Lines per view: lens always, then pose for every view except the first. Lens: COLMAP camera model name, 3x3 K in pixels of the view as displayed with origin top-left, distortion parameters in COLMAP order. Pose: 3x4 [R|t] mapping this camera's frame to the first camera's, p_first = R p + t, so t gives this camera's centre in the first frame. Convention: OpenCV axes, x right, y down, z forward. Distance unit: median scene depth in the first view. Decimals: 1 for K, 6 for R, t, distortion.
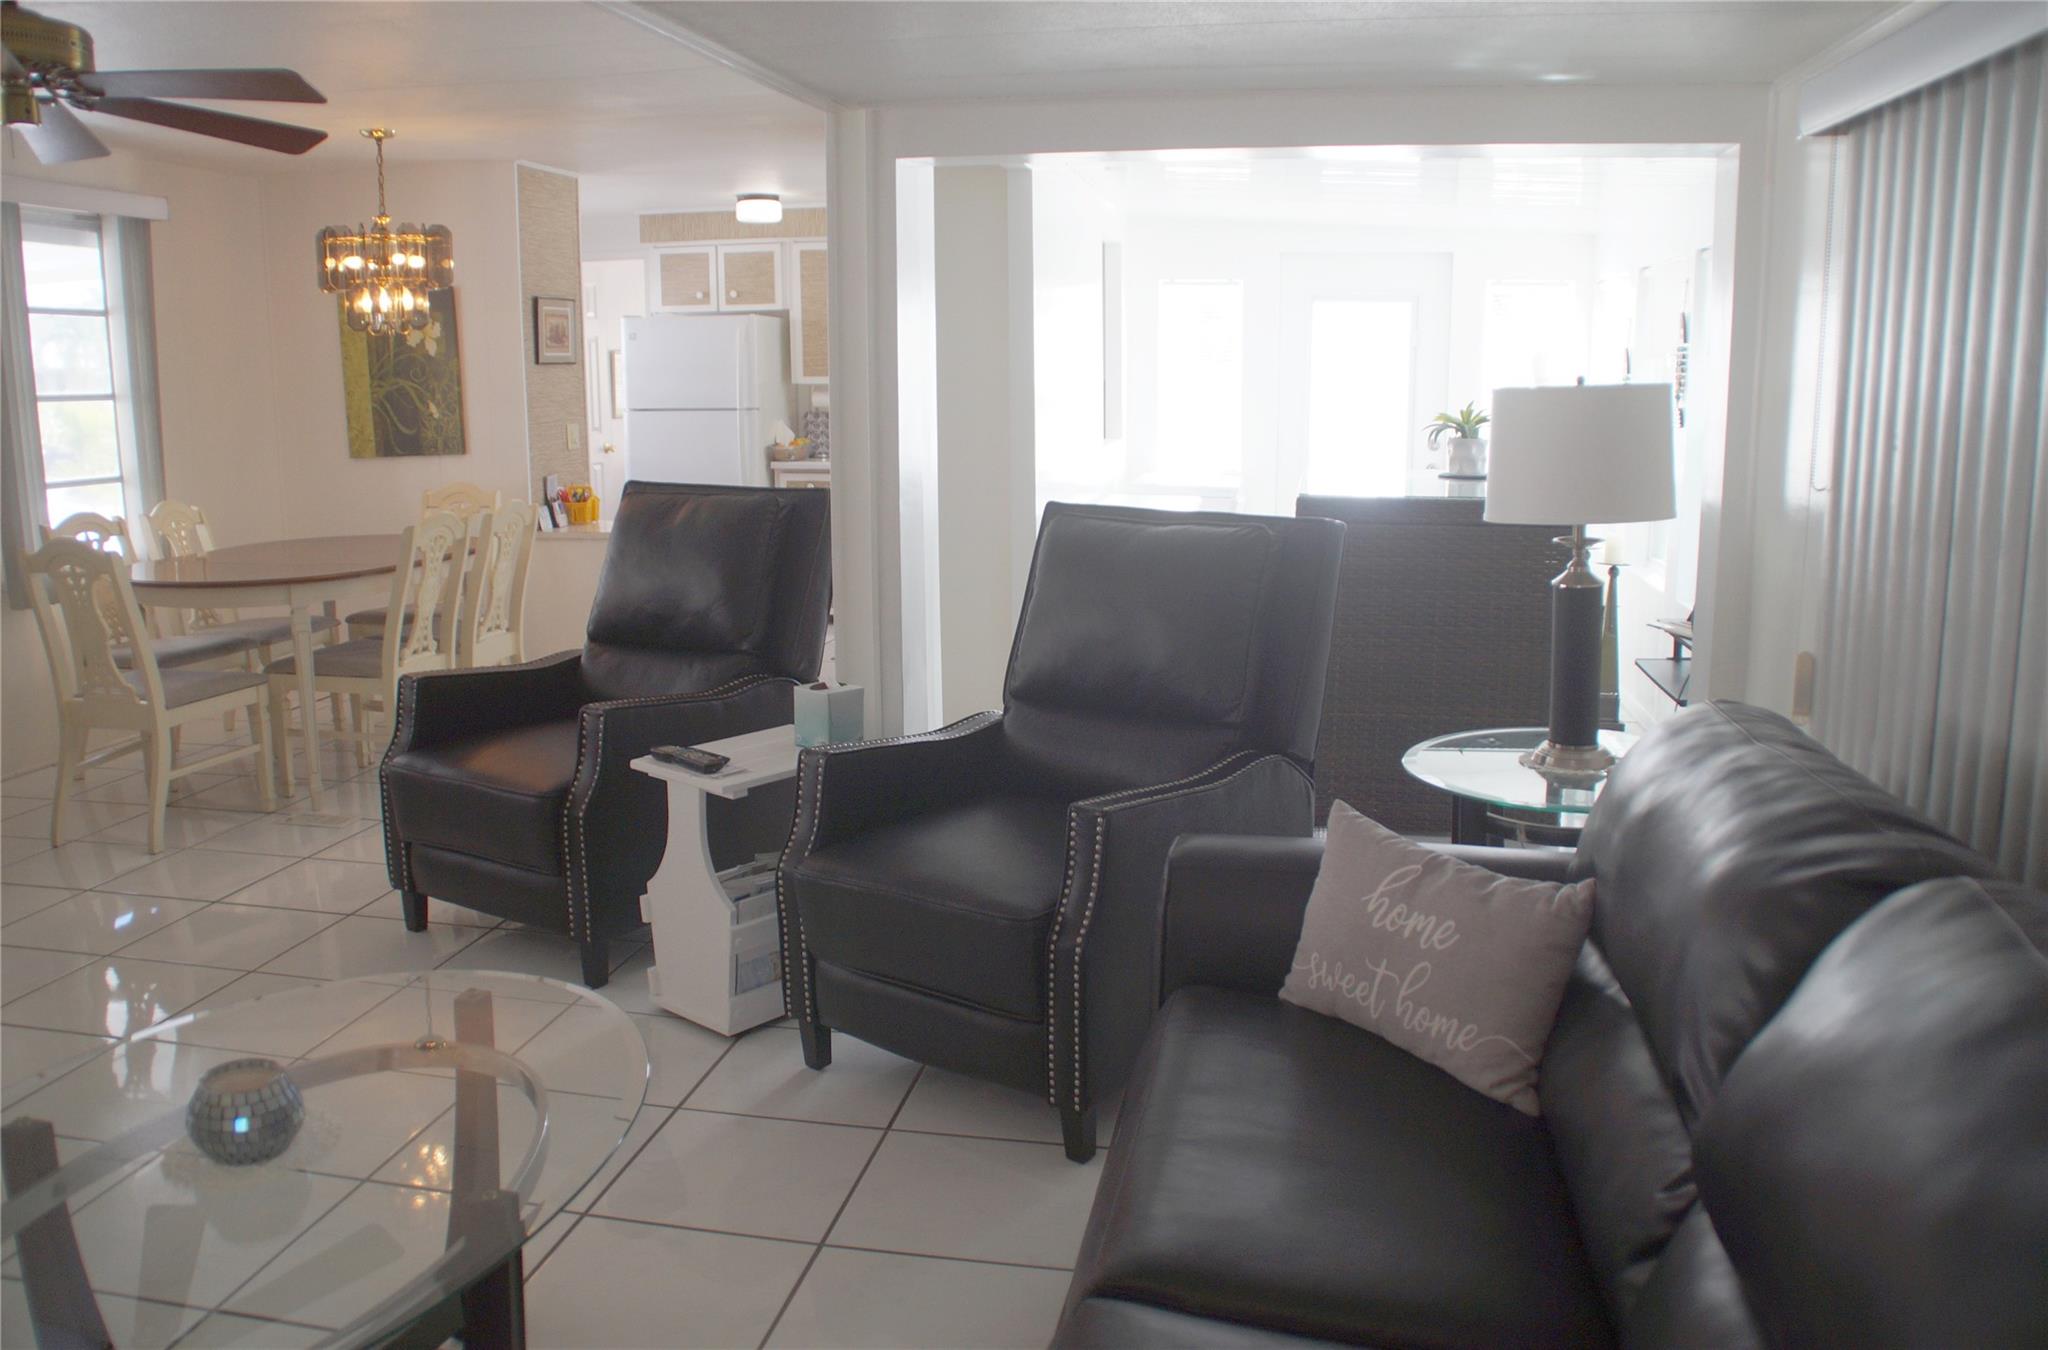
lens RADIAL K [[1624.3, 0, 1024.0], [0, 1624.3, 675.0], [0, 0, 1]] dist [-0.139007, 0.060042]
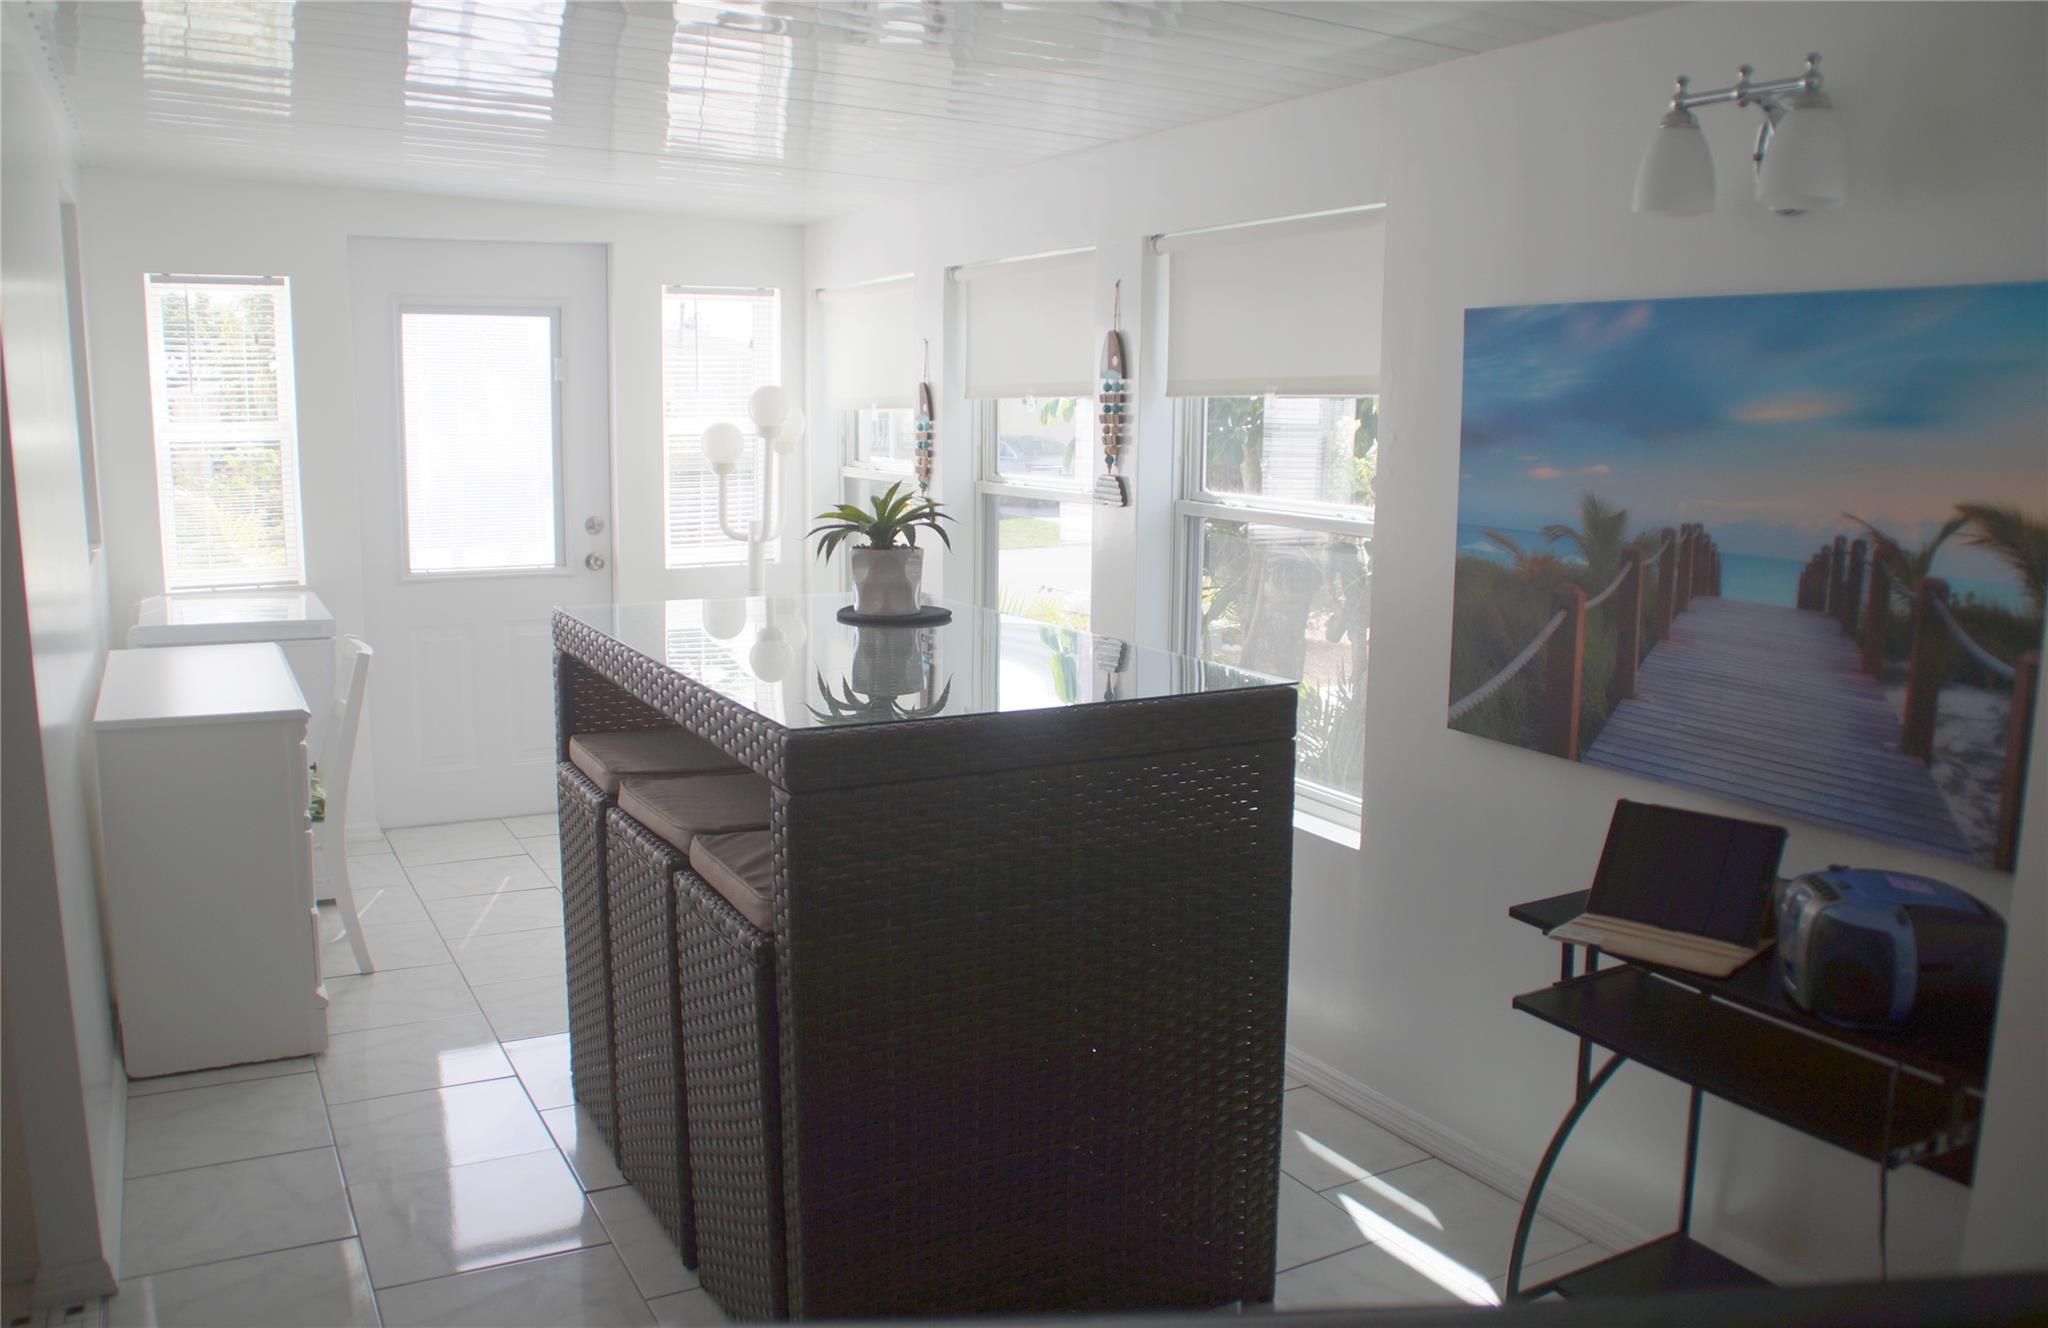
lens RADIAL K [[1629.3, 0, 1024.0], [0, 1629.3, 664.0], [0, 0, 1]] dist [-0.163821, 0.104822]
pose [[0.780960, -0.091308, 0.617871, -0.034515], [0.107474, 0.994146, 0.011071, -0.090231], [-0.615265, 0.057759, 0.786202, 0.437250]]
